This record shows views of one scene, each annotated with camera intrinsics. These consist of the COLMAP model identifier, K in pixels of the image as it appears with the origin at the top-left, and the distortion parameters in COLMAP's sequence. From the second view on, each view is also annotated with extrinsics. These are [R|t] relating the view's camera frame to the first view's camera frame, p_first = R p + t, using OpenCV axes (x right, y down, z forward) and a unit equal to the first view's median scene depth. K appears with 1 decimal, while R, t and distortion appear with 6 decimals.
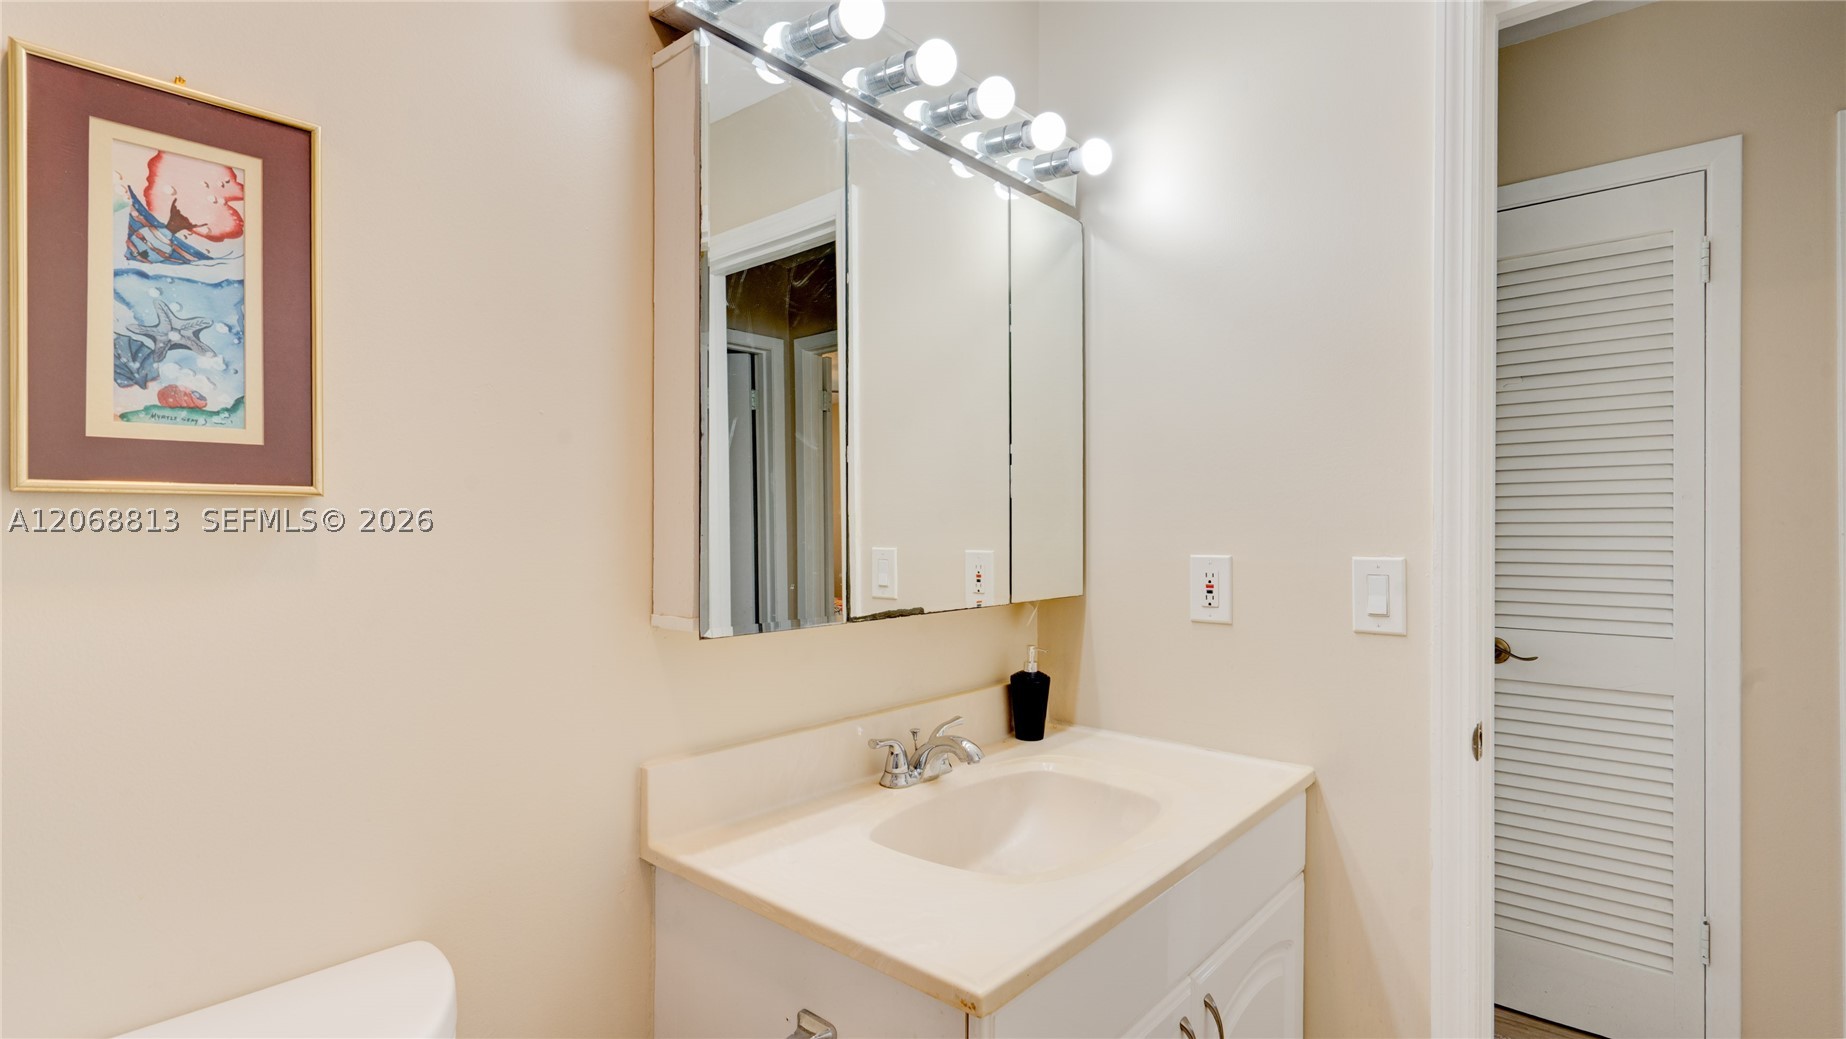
lens RADIAL K [[863.4, 0, 921.8], [0, 863.4, 518.2], [0, 0, 1]] dist [-0.003193, 0.002854]
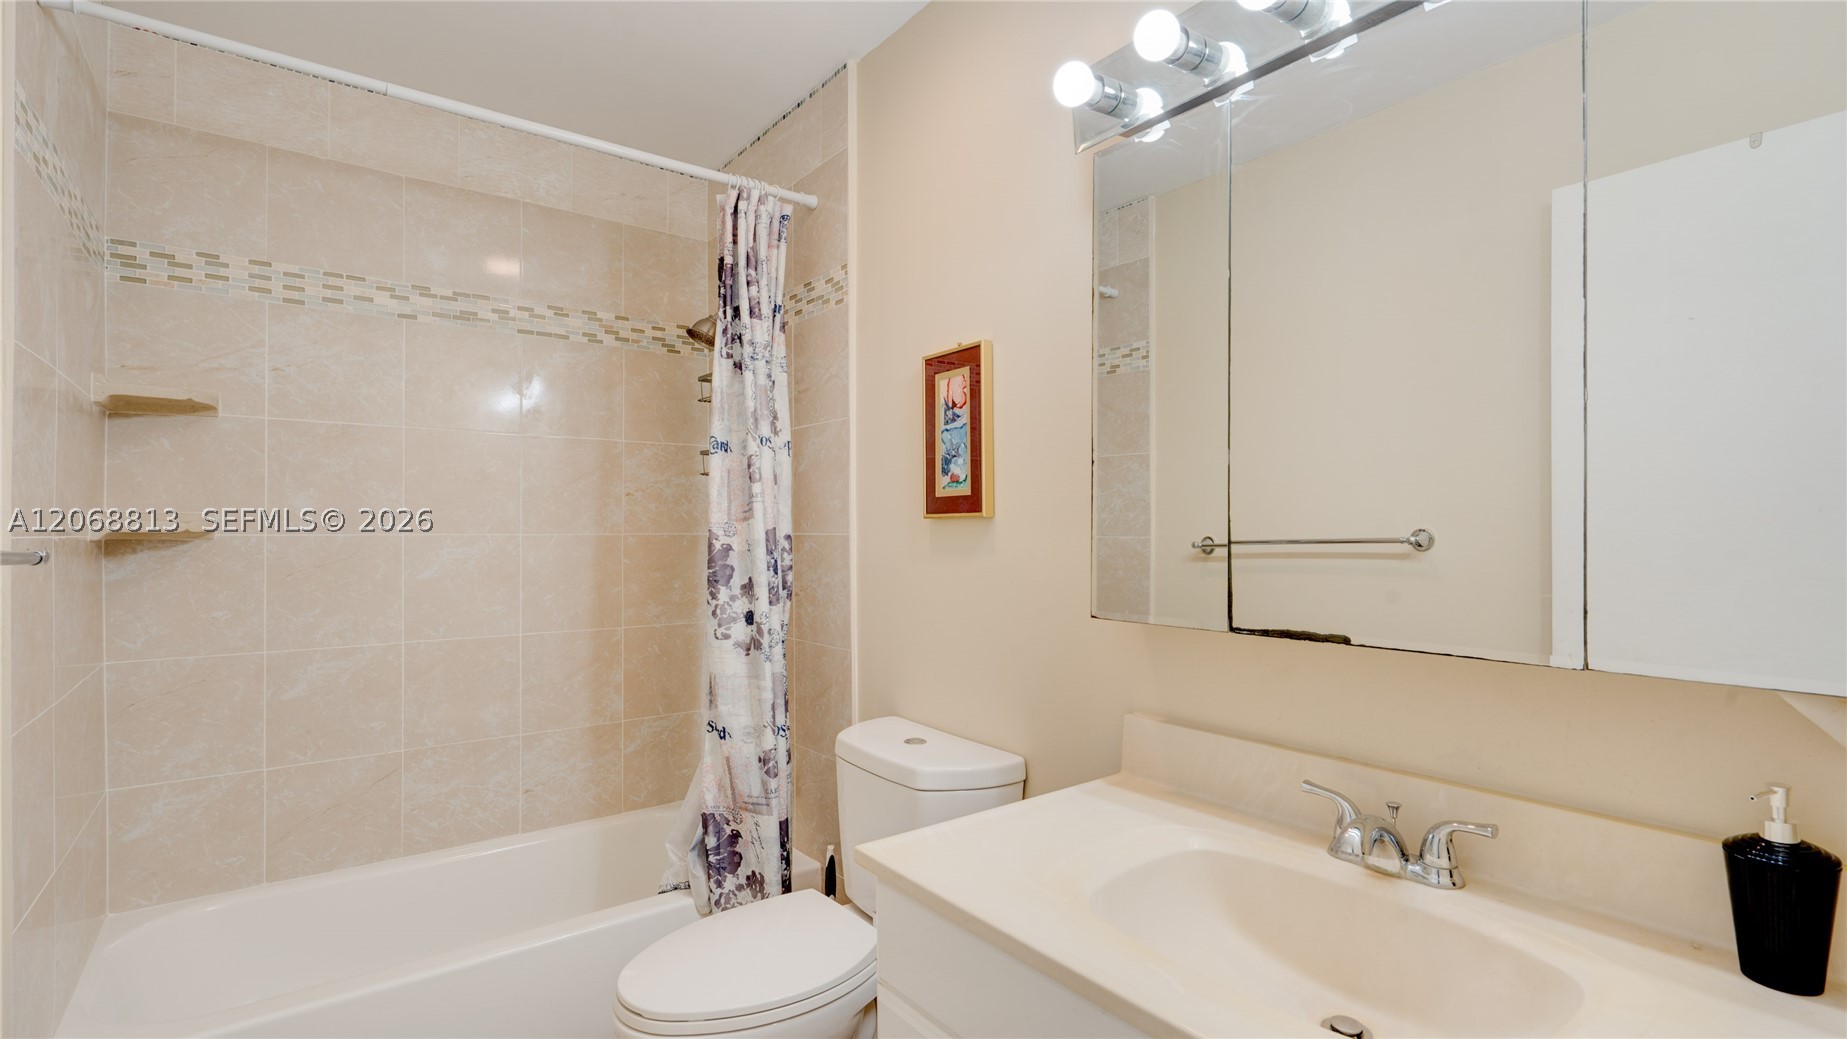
lens RADIAL K [[863.8, 0, 922.9], [0, 863.8, 531.4], [0, 0, 1]] dist [-0.003193, 0.002854]
pose [[-0.207782, -0.003984, -0.978167, 1.479891], [0.002481, 0.999986, -0.004600, 0.020263], [0.978172, -0.003383, -0.207769, 1.384966]]
